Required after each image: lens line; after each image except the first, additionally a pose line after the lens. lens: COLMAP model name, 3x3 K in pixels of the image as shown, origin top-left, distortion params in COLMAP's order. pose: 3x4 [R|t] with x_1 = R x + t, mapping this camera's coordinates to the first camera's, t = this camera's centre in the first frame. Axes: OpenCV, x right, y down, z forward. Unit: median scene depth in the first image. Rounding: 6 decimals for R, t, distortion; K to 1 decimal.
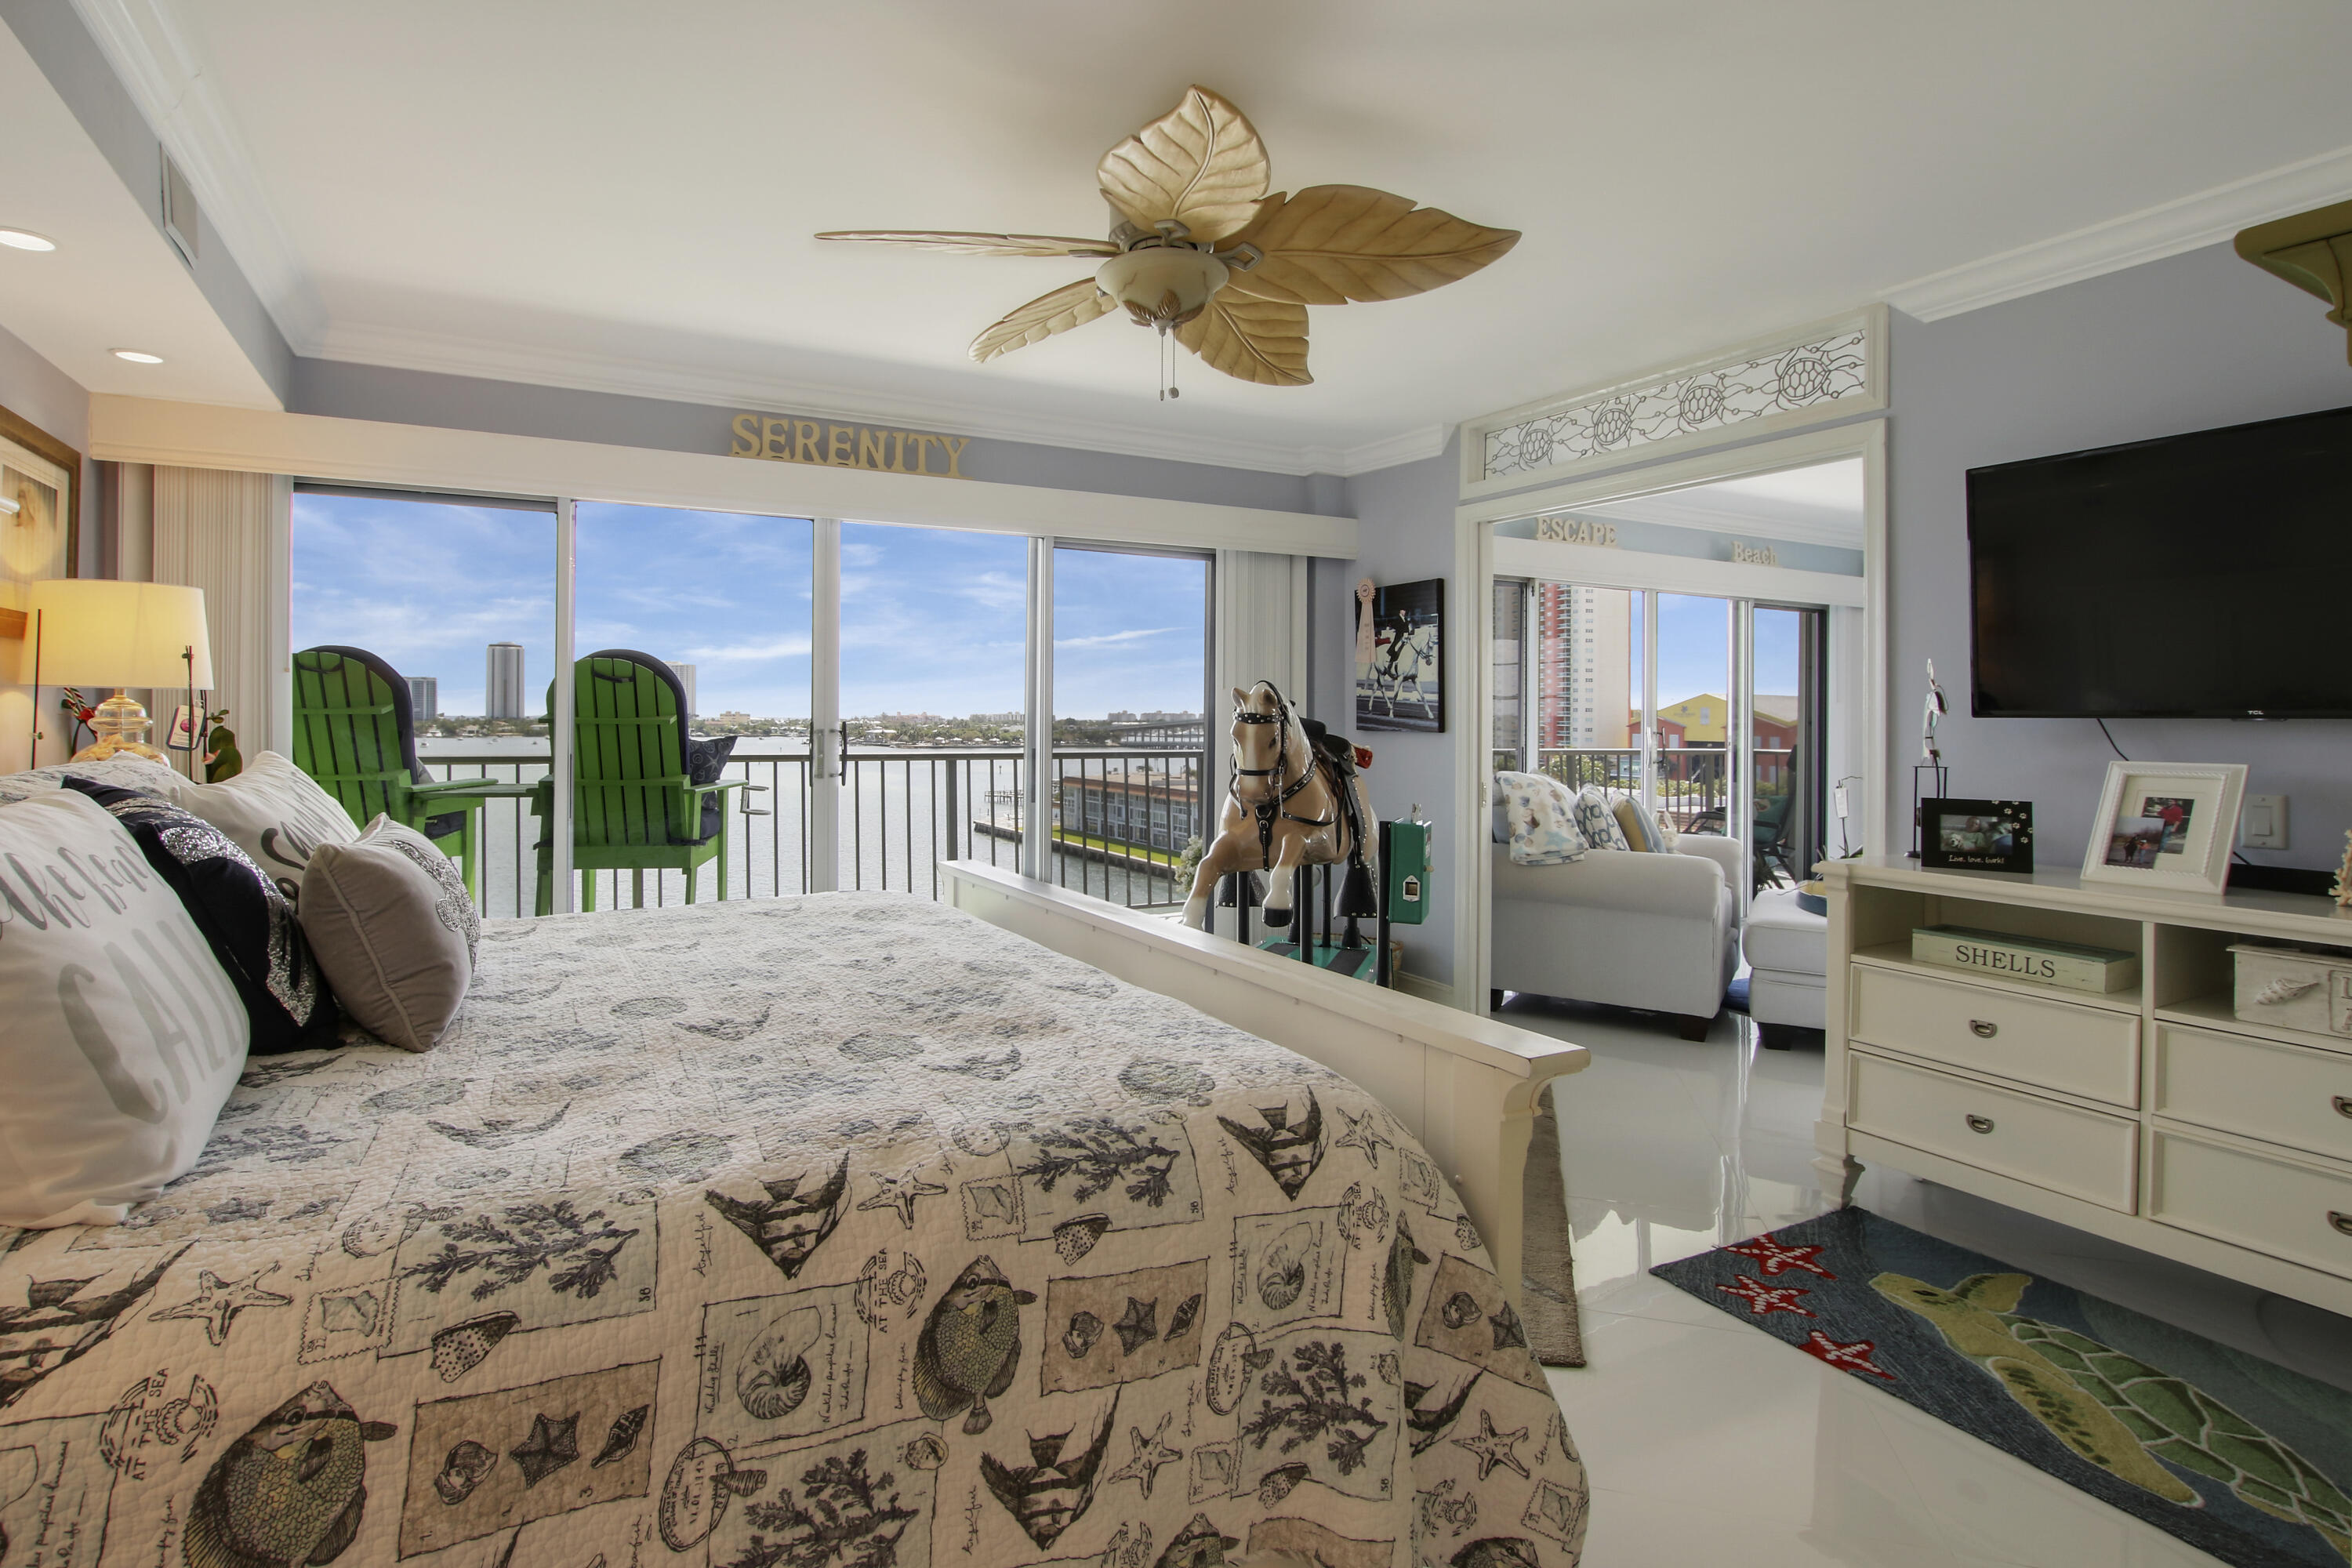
lens RADIAL K [[1122.1, 0, 1092.2], [0, 1122.1, 722.0], [0, 0, 1]] dist [-0.038749, 0.004860]
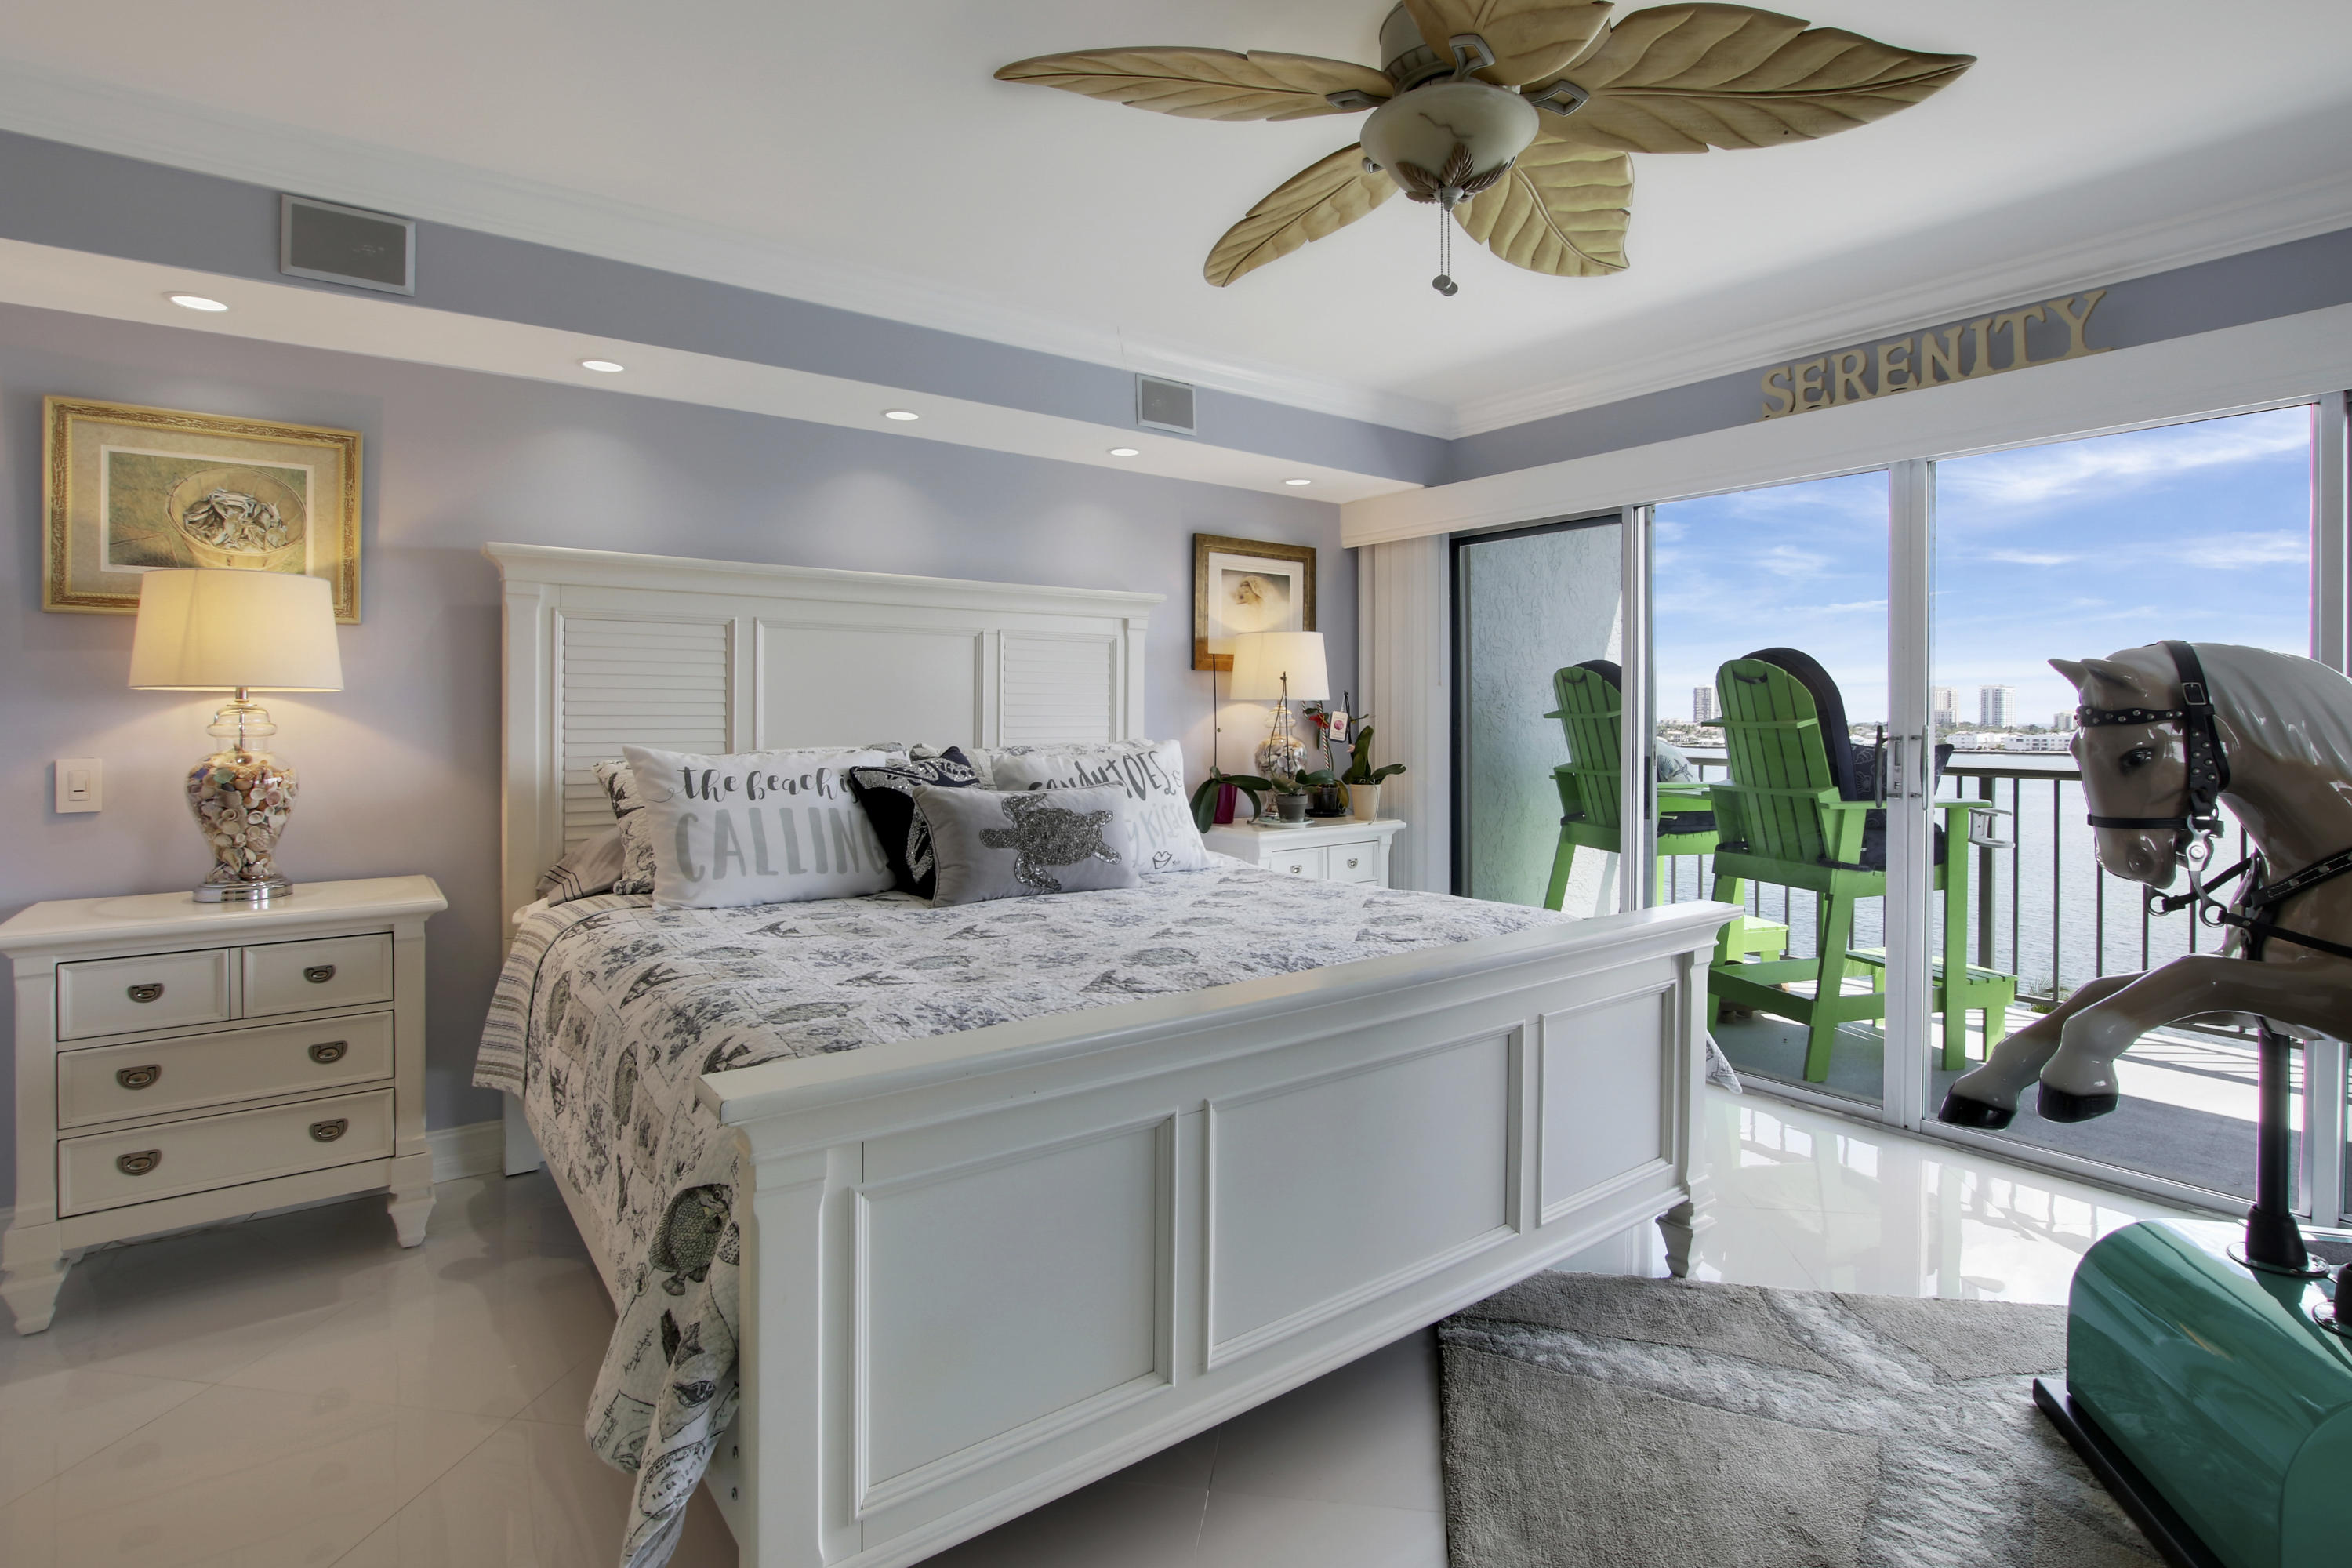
lens RADIAL K [[1122.1, 0, 1221.2], [0, 1122.1, 719.7], [0, 0, 1]] dist [-0.038749, 0.004860]
pose [[0.193759, -0.001985, -0.981047, 0.437050], [-0.008117, 0.999960, -0.003626, 0.002527], [0.981016, 0.008666, 0.193735, 0.404803]]
